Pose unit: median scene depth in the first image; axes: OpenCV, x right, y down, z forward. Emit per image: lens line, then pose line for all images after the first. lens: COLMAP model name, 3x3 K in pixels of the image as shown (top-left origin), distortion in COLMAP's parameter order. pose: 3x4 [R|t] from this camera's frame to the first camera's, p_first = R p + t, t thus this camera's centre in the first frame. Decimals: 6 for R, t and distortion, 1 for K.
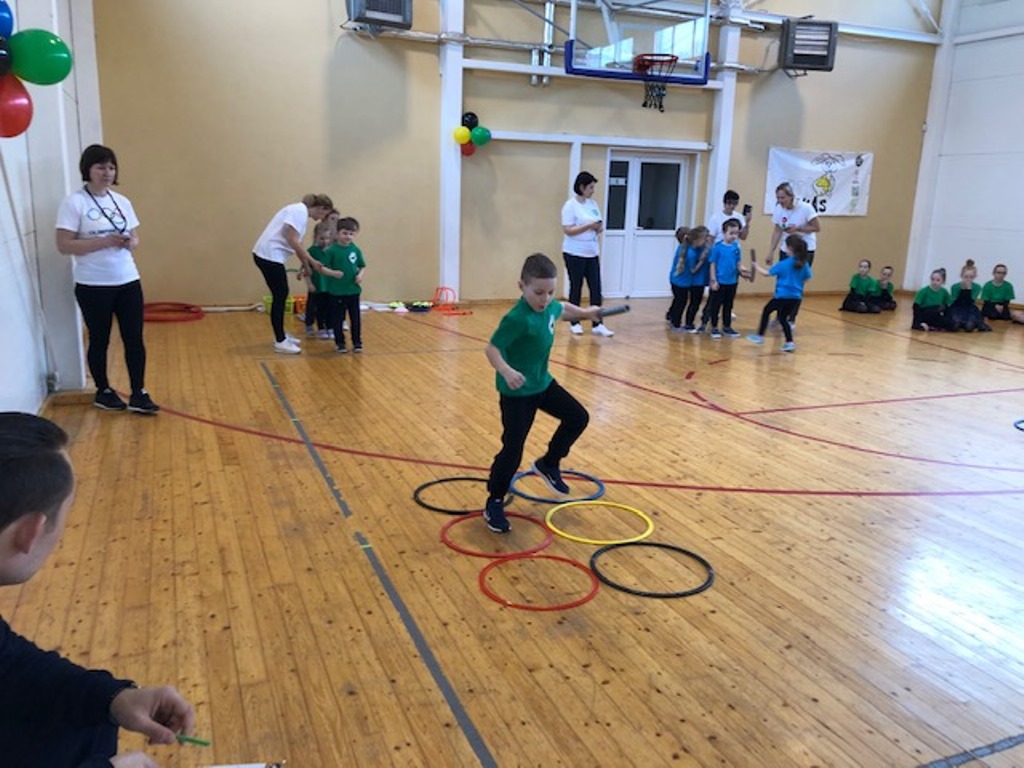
lens RADIAL K [[860.7, 0, 512.0], [0, 860.7, 384.0], [0, 0, 1]] dist [0.004910, 0.001325]
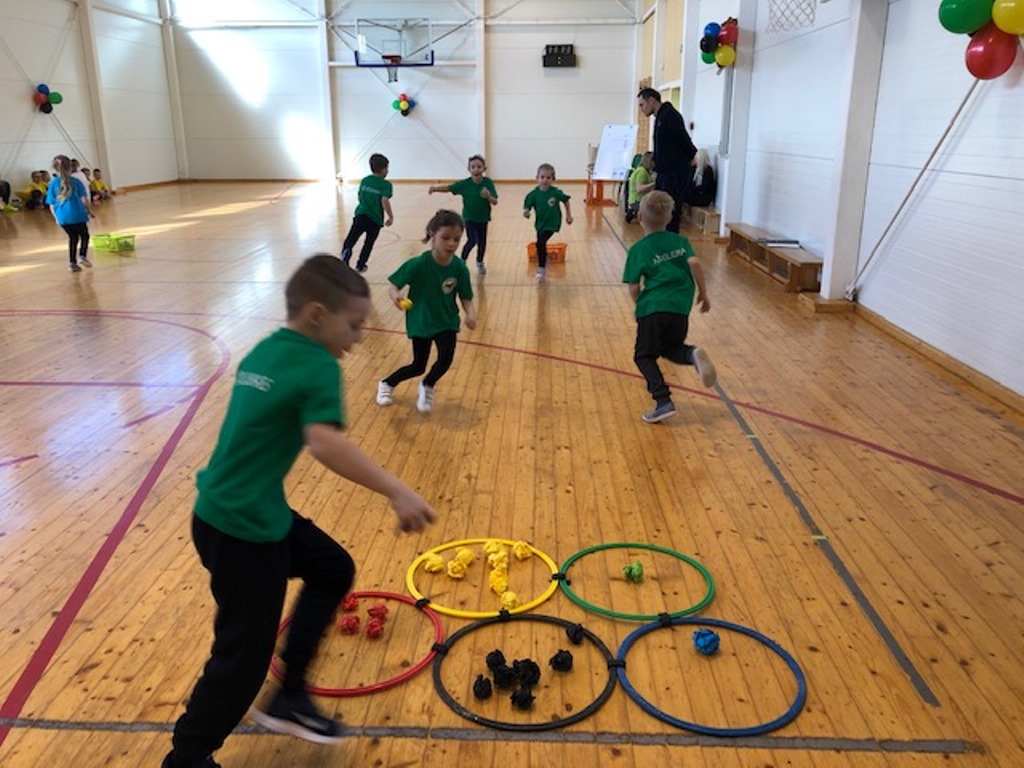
lens RADIAL K [[860.7, 0, 512.0], [0, 860.7, 384.0], [0, 0, 1]] dist [0.004910, 0.001325]
pose [[-0.916464, -0.142059, 0.374049, -0.184778], [0.061679, 0.873516, 0.482872, -0.202515], [-0.395334, 0.465606, -0.791784, 0.910230]]
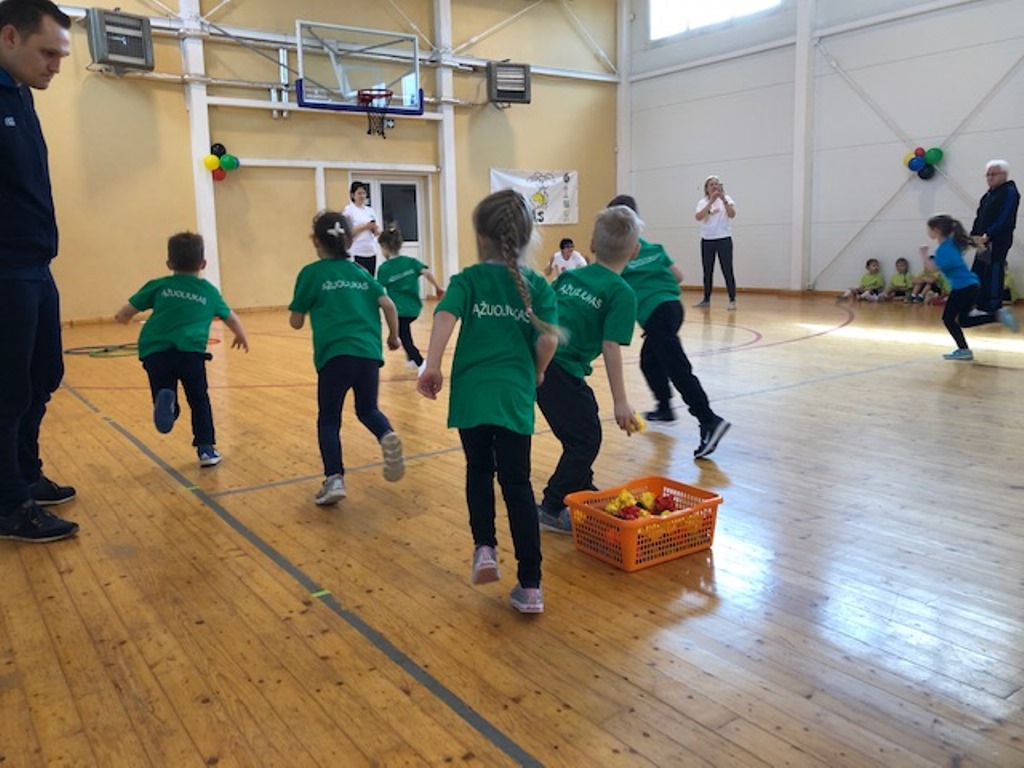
lens RADIAL K [[890.9, 0, 512.0], [0, 890.9, 384.0], [0, 0, 1]] dist [-0.009943, -0.011152]
pose [[0.976077, -0.077699, 0.203070, 0.065428], [0.090241, 0.994496, -0.053236, 0.096582], [-0.197816, 0.070287, 0.977716, -0.197107]]
